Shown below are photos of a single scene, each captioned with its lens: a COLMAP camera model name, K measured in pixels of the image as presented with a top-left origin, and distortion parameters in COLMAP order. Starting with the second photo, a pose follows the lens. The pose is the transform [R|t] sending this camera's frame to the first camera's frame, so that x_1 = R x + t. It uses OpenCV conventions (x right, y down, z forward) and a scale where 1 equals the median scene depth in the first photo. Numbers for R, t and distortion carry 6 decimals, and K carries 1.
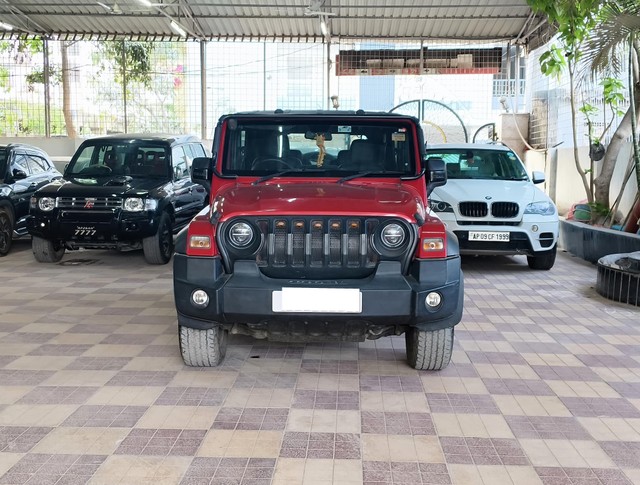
lens RADIAL K [[826.8, 0, 324.1], [0, 826.8, 244.2], [0, 0, 1]] dist [0.096419, 0.000000]
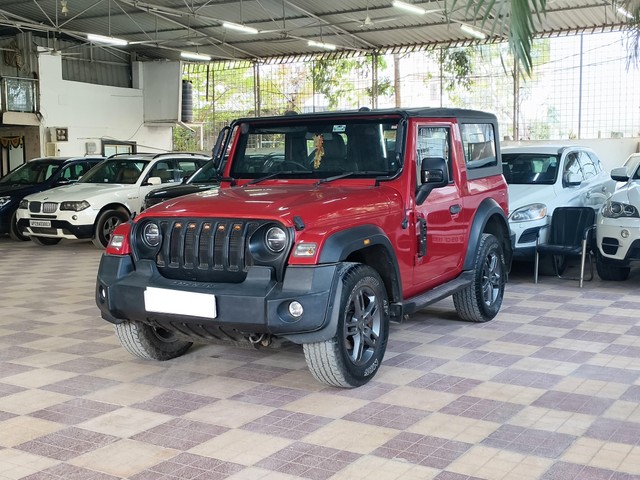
lens RADIAL K [[814.3, 0, 321.7], [0, 814.3, 236.0], [0, 0, 1]] dist [0.077731, 0.000000]
pose [[0.874173, 0.023805, -0.485031, 0.159683], [-0.029329, 0.999563, -0.003802, -0.003502], [0.484729, 0.017549, 0.874488, 0.056696]]
